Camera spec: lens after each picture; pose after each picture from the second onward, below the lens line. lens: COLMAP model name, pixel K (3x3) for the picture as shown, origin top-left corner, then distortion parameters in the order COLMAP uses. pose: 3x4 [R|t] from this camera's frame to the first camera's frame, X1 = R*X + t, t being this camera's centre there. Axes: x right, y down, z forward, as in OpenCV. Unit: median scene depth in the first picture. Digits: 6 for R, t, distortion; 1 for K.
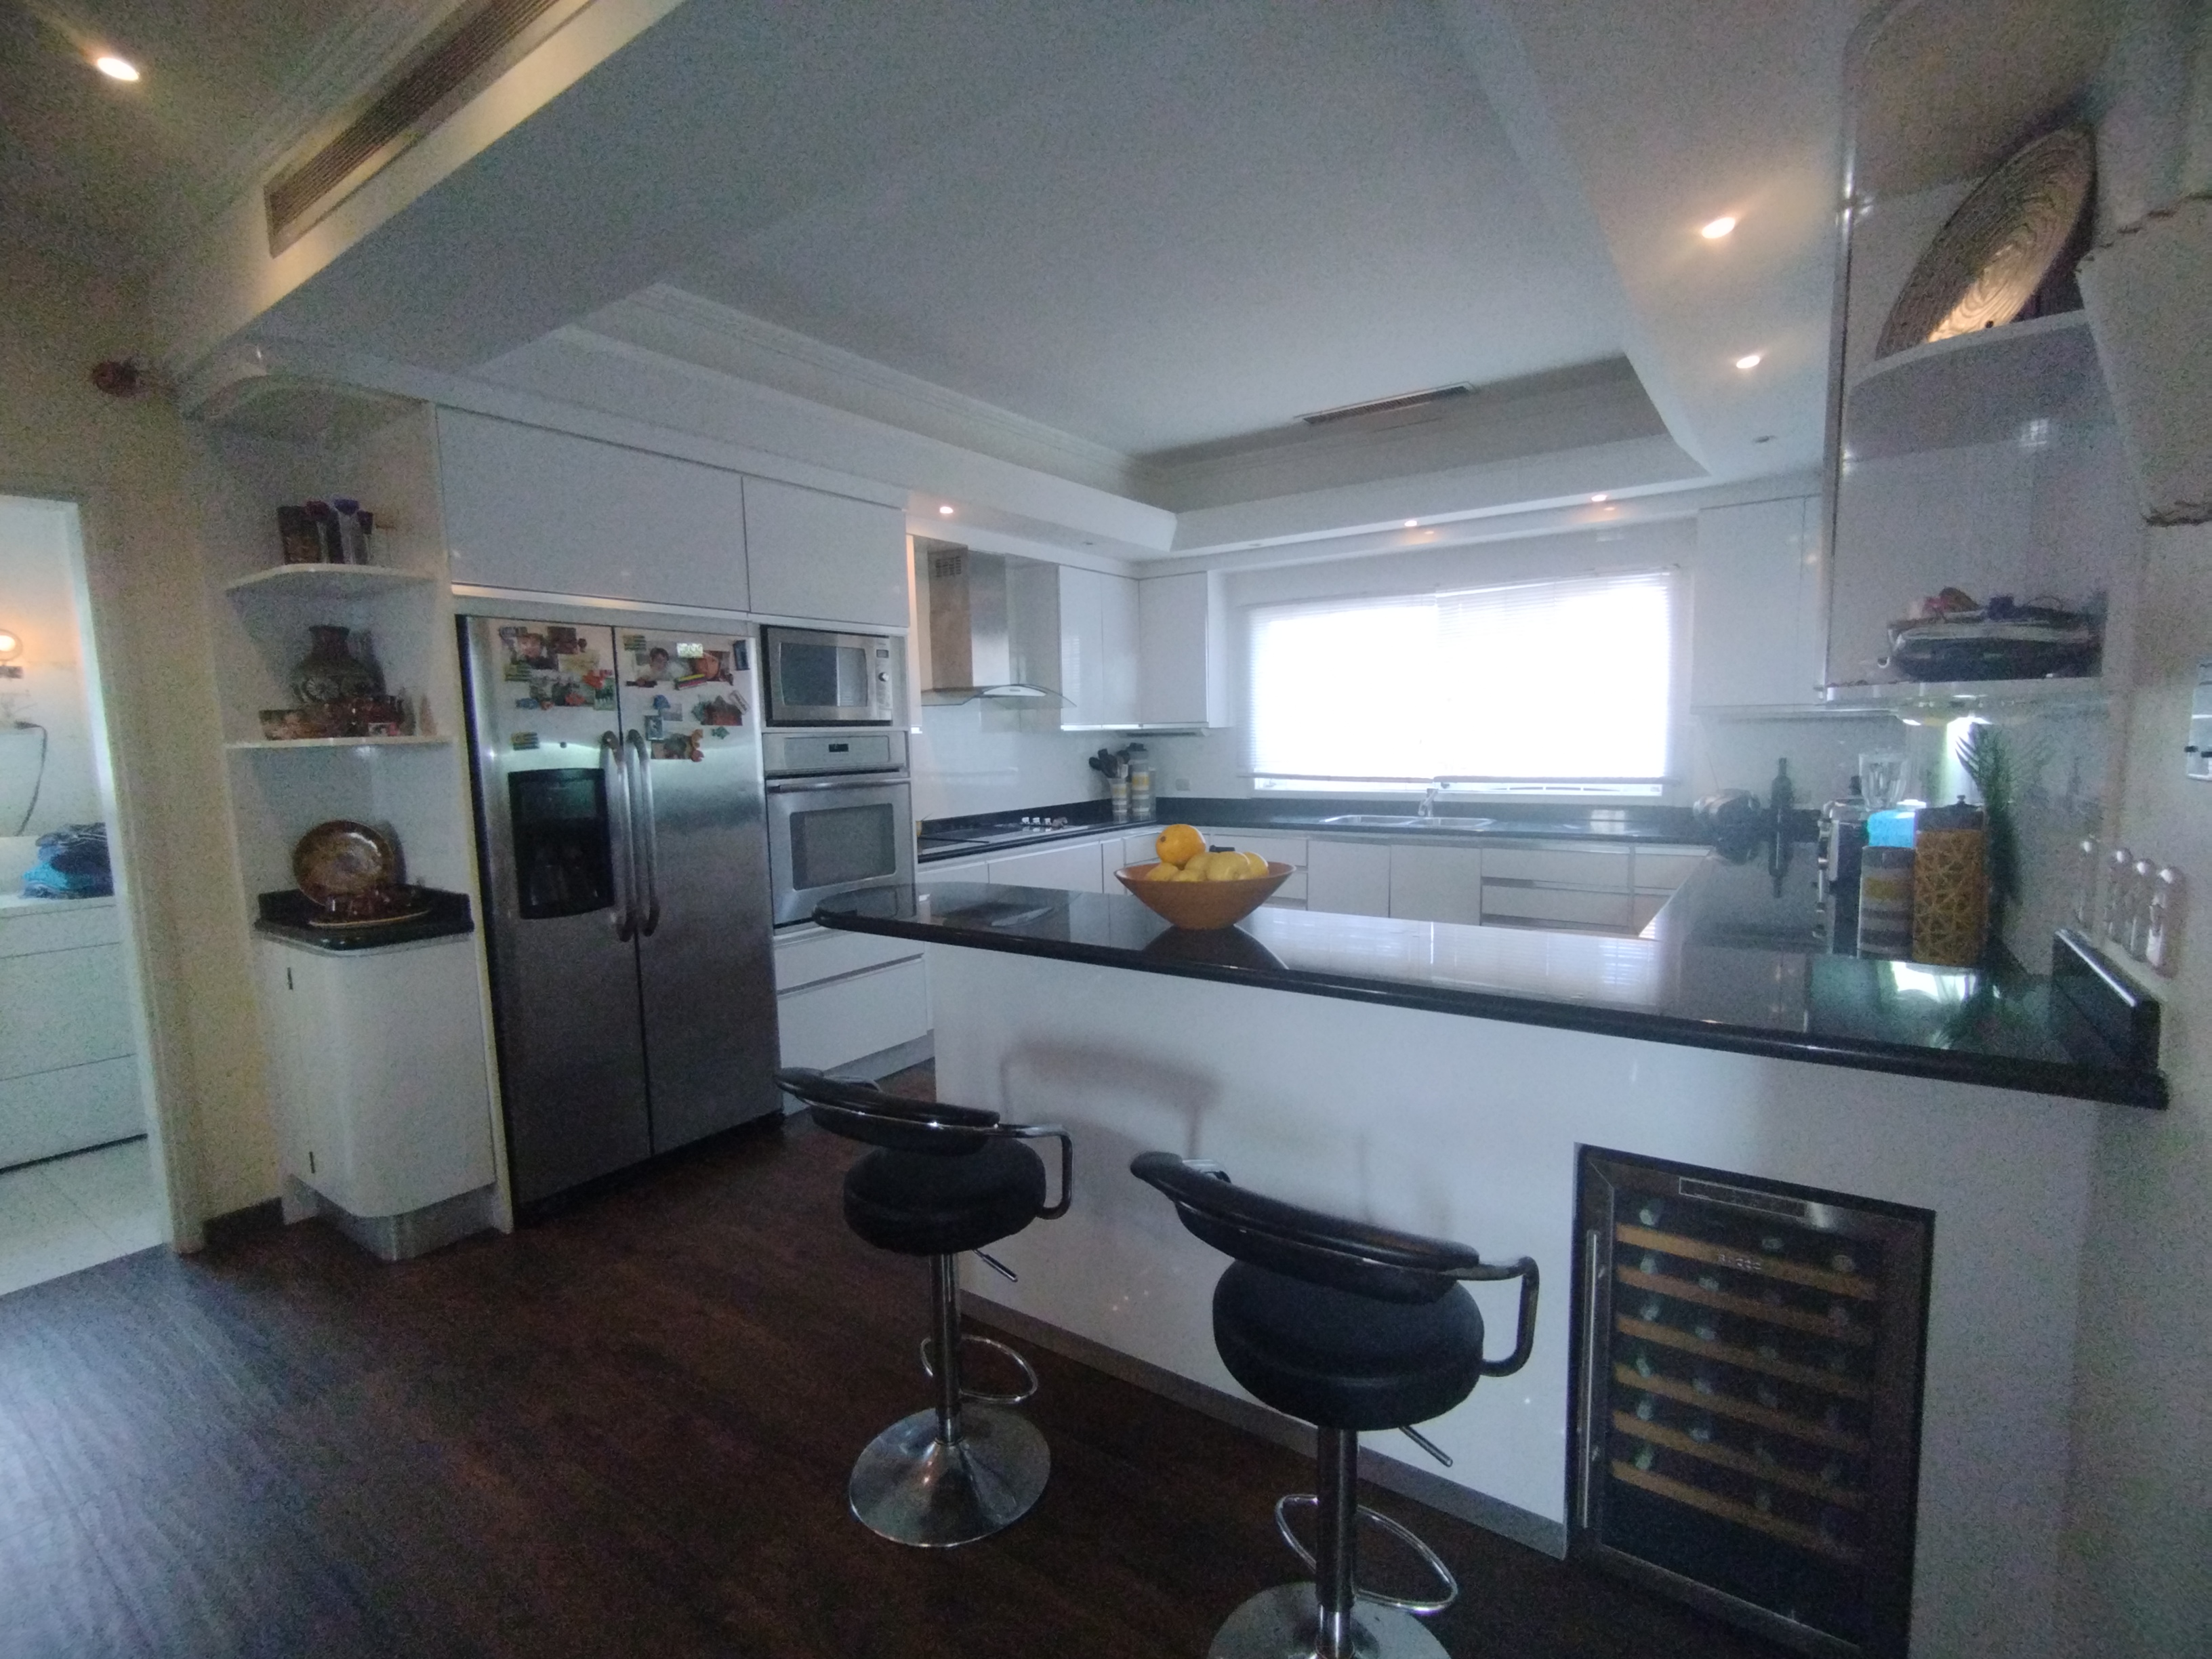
lens RADIAL K [[1004.1, 0, 1143.5], [0, 1004.1, 842.2], [0, 0, 1]] dist [-0.023133, 0.006960]
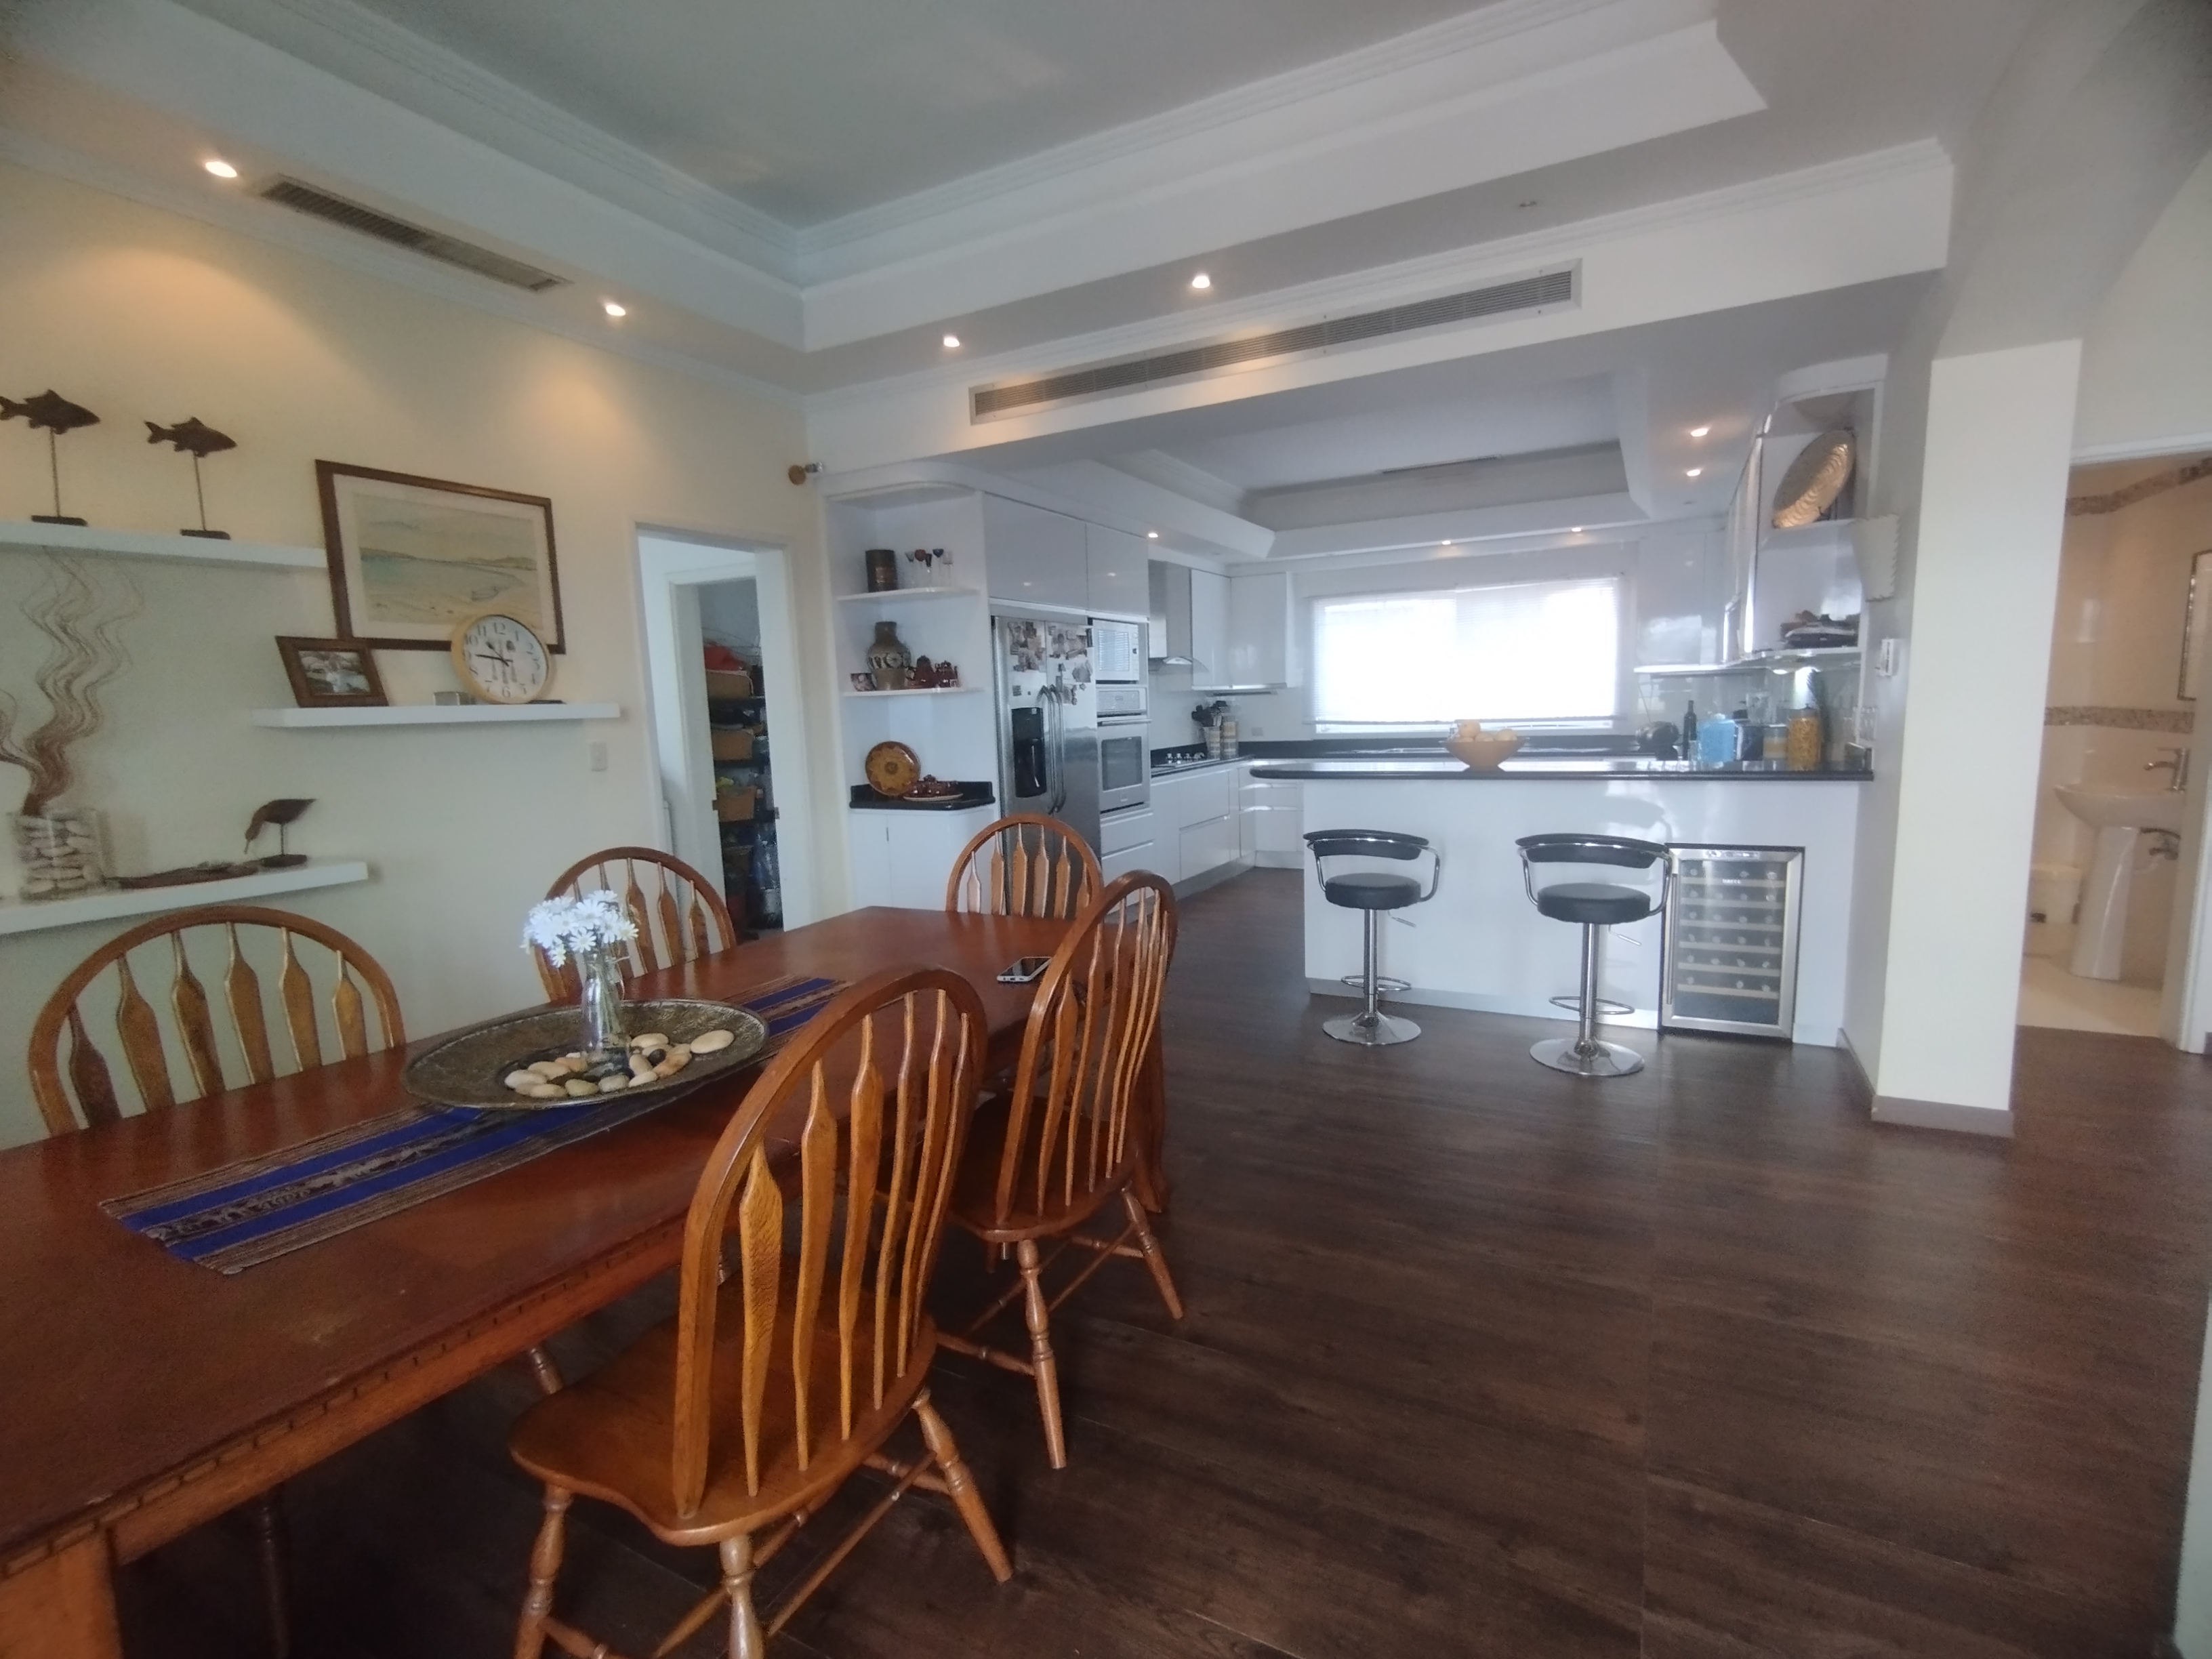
lens RADIAL K [[1004.1, 0, 1138.7], [0, 1004.1, 838.5], [0, 0, 1]] dist [-0.023133, 0.006960]
pose [[0.992997, -0.030140, 0.114229, -0.536360], [0.027664, 0.999348, 0.023207, 0.097493], [-0.114854, -0.019884, 0.993183, -0.602474]]
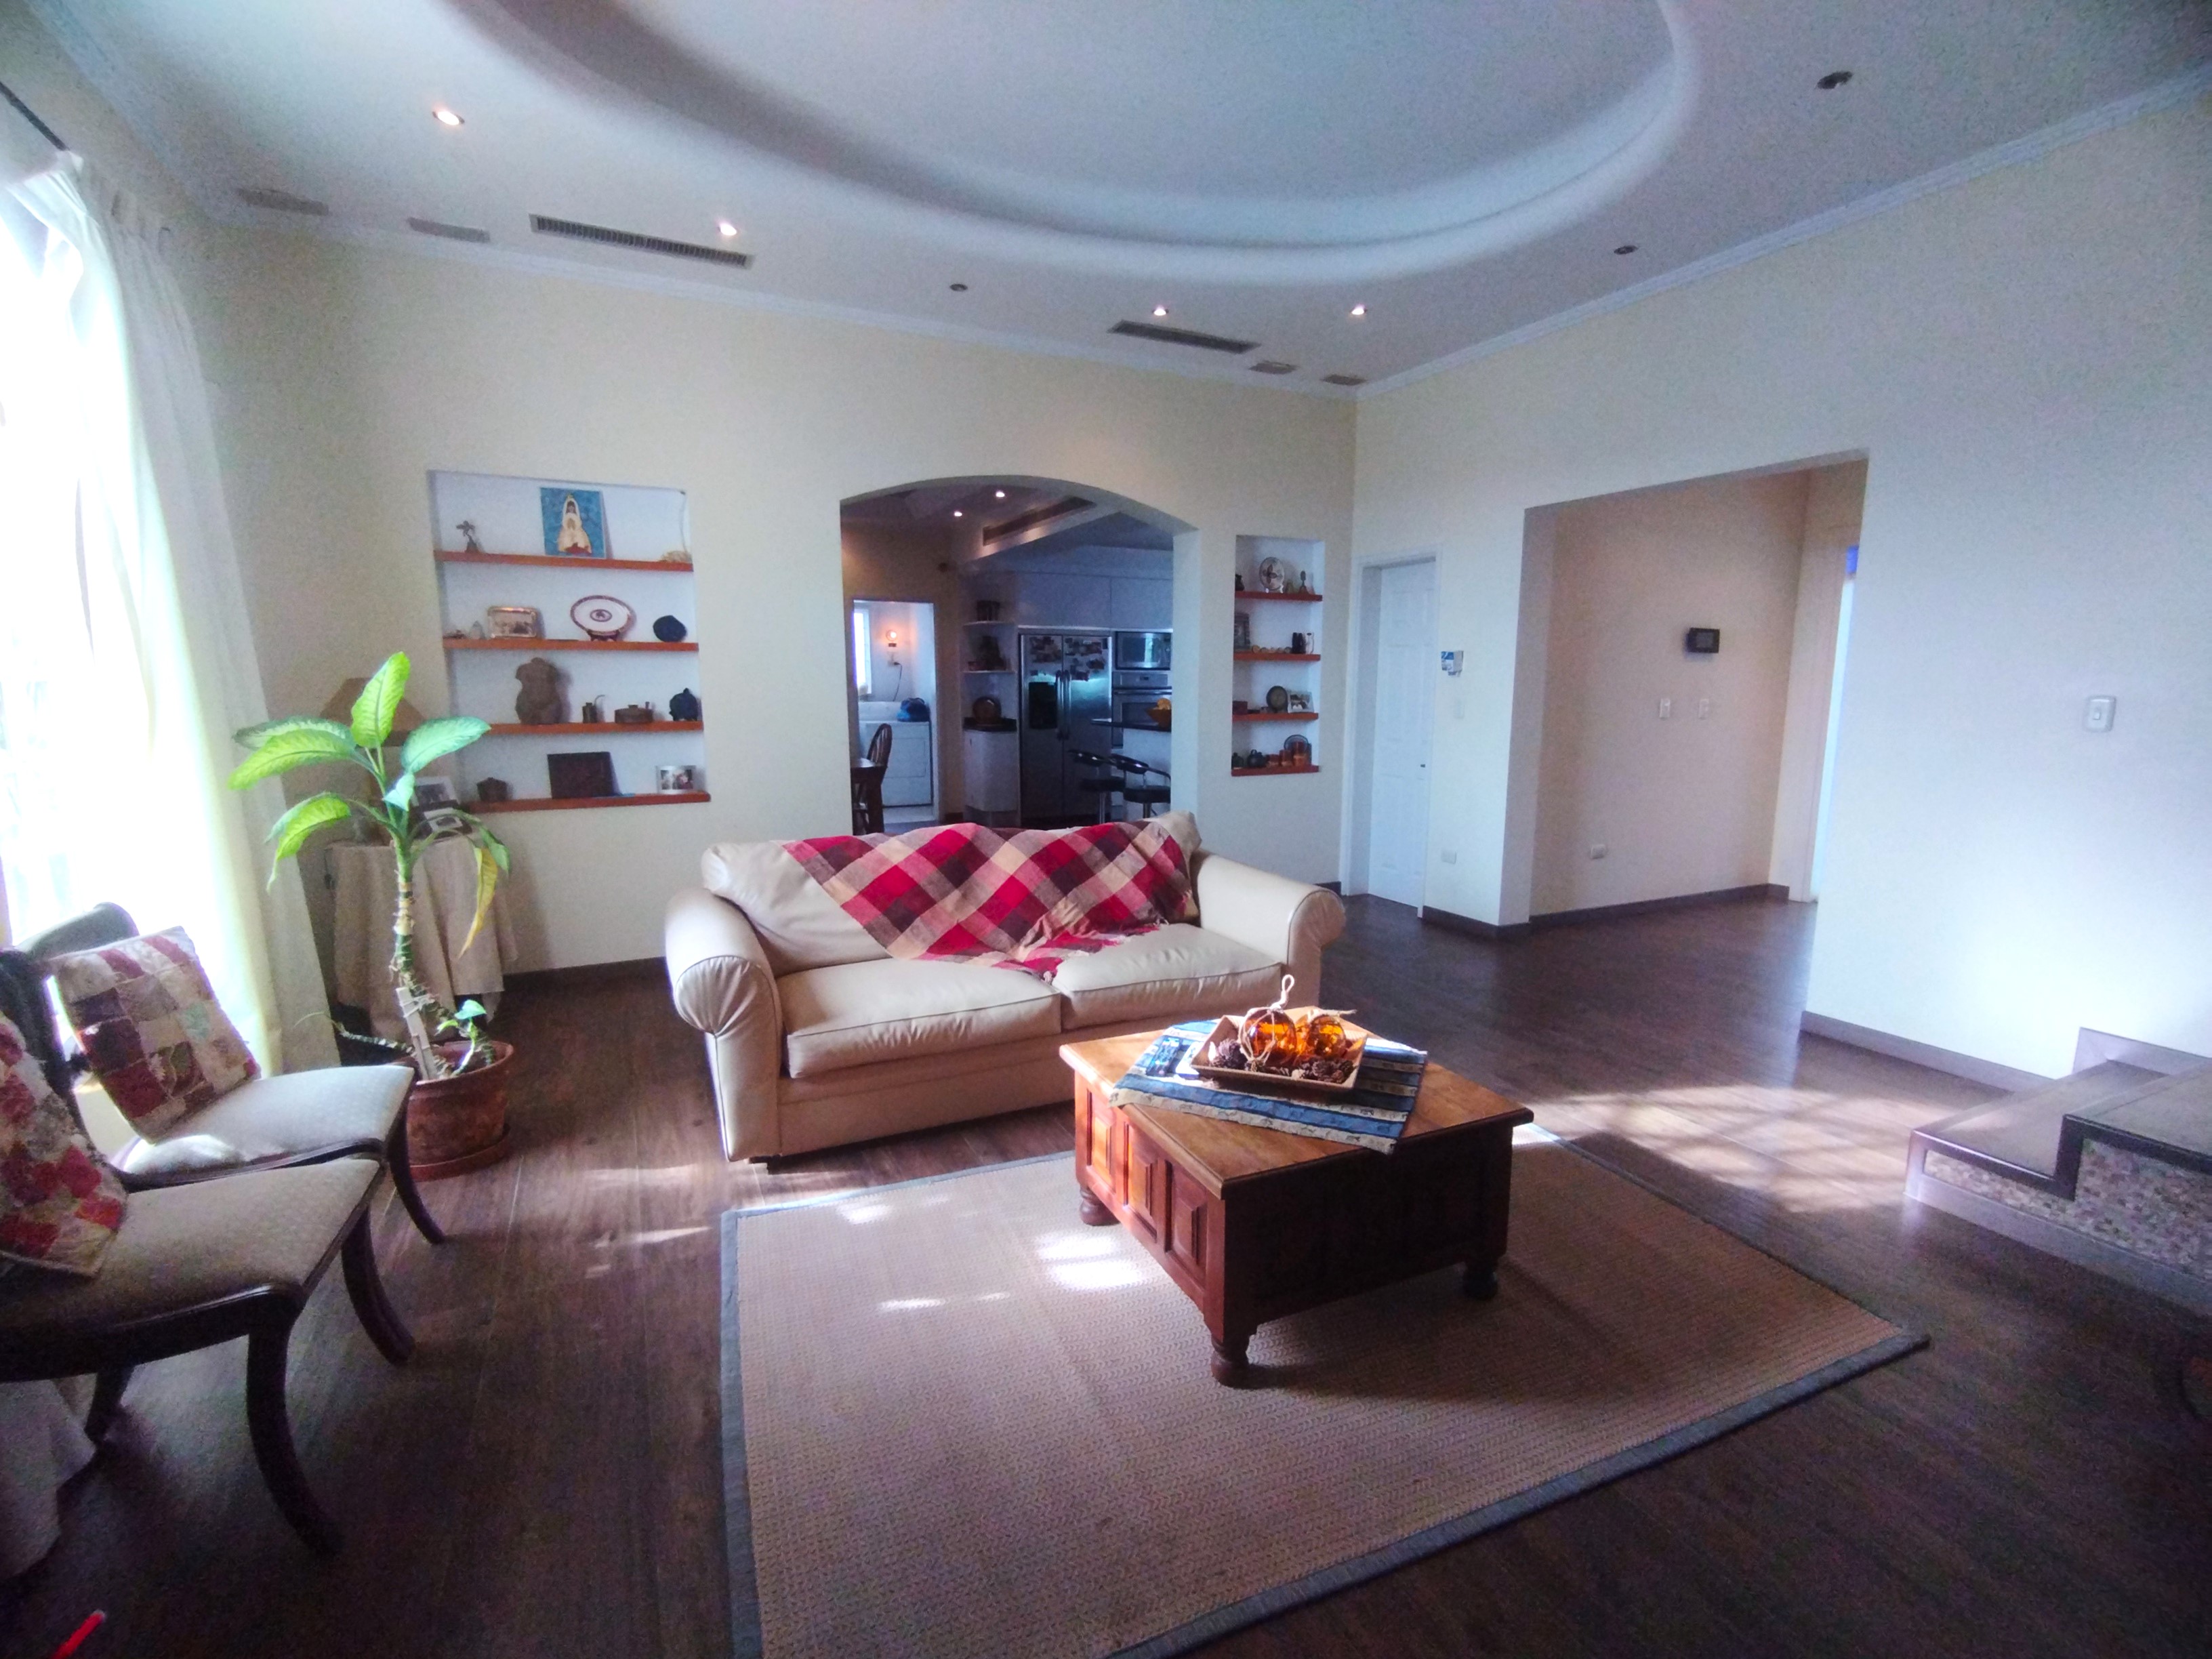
lens RADIAL K [[1004.1, 0, 1116.6], [0, 1004.1, 844.1], [0, 0, 1]] dist [-0.023133, 0.006960]
pose [[0.855729, 0.108763, -0.505864, 1.110613], [-0.079618, 0.993693, 0.078965, 0.145081], [0.511262, -0.027297, 0.858991, -1.410119]]
